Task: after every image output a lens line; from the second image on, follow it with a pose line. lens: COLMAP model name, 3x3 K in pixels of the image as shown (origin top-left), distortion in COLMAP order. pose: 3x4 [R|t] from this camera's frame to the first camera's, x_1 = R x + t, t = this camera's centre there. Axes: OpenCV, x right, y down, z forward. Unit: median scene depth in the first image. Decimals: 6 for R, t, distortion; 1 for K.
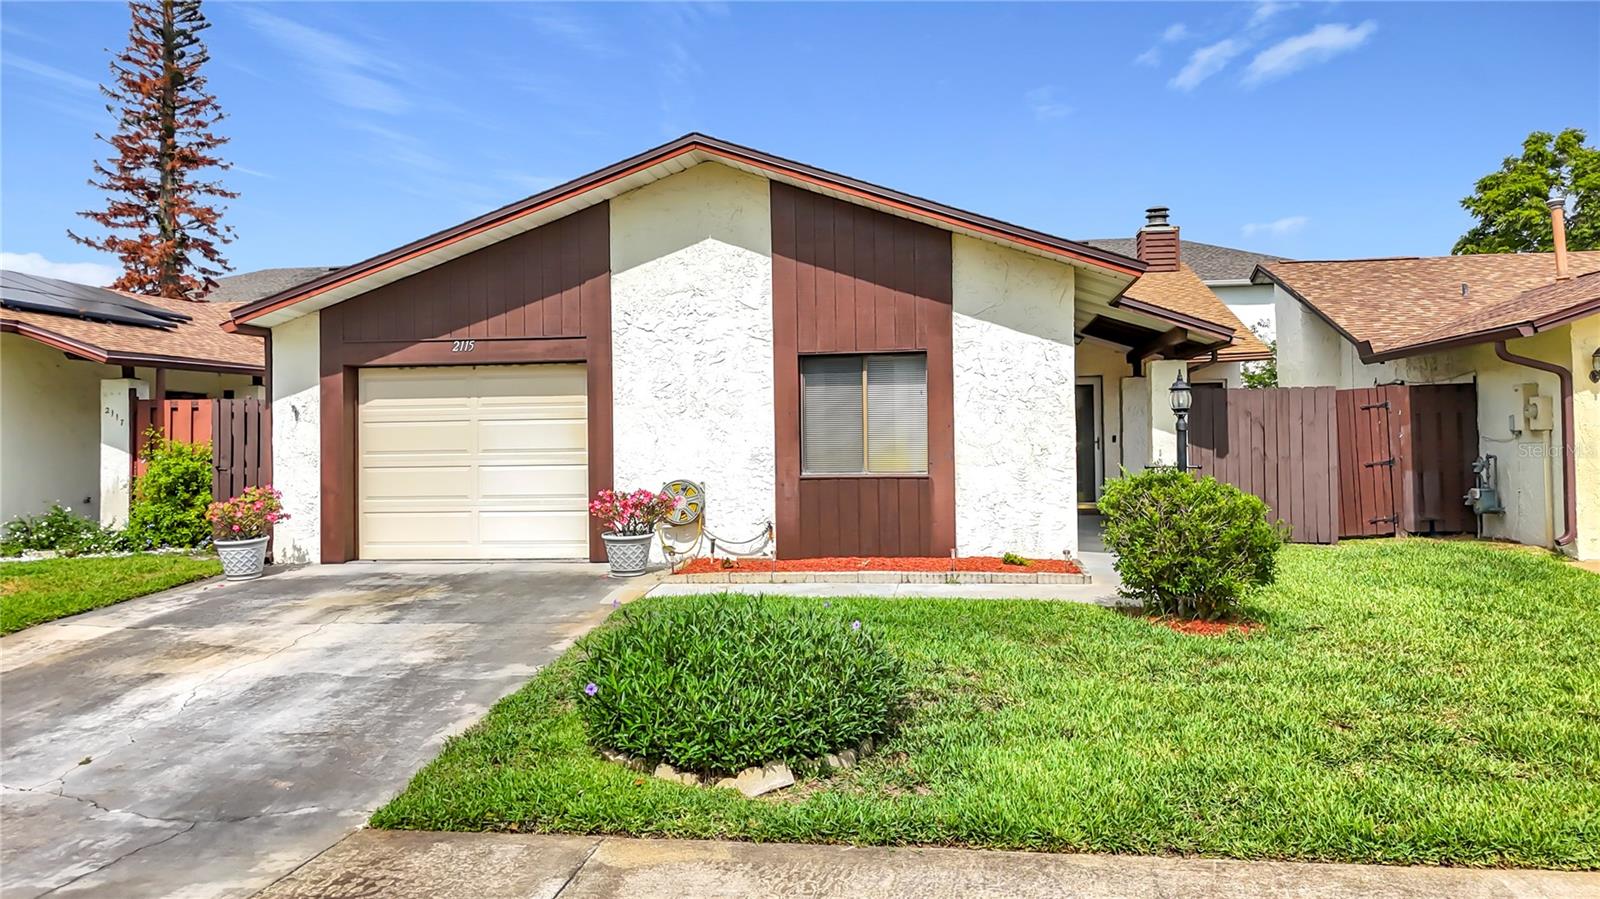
lens RADIAL K [[1170.2, 0, 797.9], [0, 1170.2, 430.8], [0, 0, 1]] dist [0.173466, -0.266994]
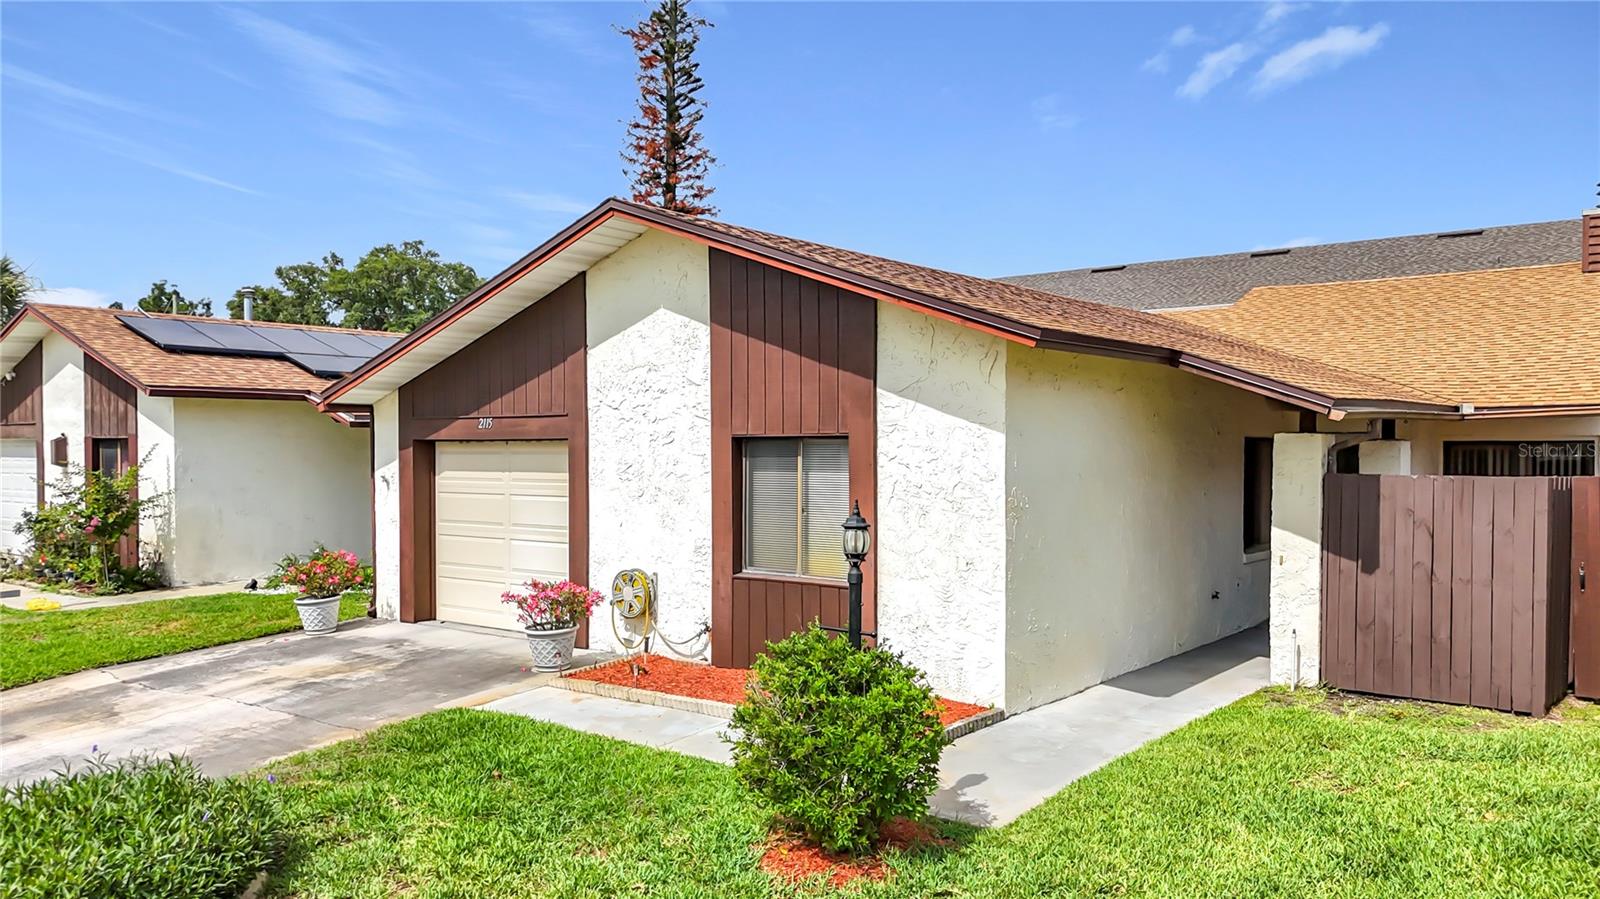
lens RADIAL K [[1212.5, 0, 800.0], [0, 1212.5, 449.5], [0, 0, 1]] dist [0.076958, -0.135949]
pose [[0.863460, 0.014312, -0.504215, 0.496871], [-0.007178, 0.999845, 0.016088, -0.069467], [0.504367, -0.010272, 0.863428, 0.234150]]
